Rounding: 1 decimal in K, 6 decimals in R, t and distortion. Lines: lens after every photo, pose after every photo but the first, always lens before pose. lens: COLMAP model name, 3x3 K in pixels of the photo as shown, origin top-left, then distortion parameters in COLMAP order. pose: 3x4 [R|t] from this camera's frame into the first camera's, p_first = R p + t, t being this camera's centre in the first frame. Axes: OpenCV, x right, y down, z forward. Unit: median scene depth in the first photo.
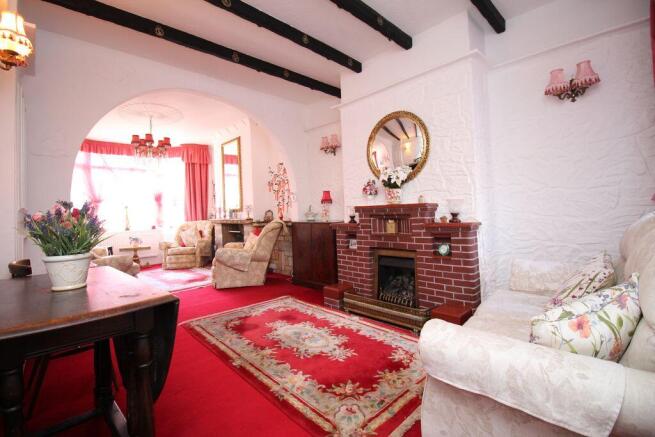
lens RADIAL K [[301.8, 0, 344.5], [0, 301.8, 219.5], [0, 0, 1]] dist [0.000501, -0.010480]
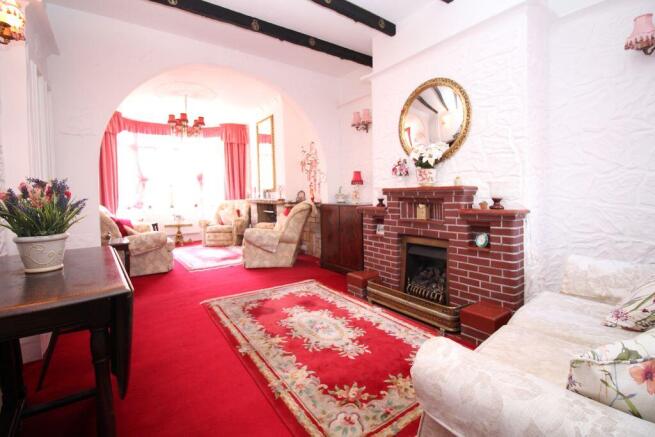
lens RADIAL K [[301.8, 0, 344.5], [0, 301.8, 219.5], [0, 0, 1]] dist [0.000501, -0.010480]
pose [[0.987871, 0.031245, -0.152101, 0.065752], [-0.021784, 0.997745, 0.063478, -0.005284], [0.153741, -0.059395, 0.986324, 0.085094]]
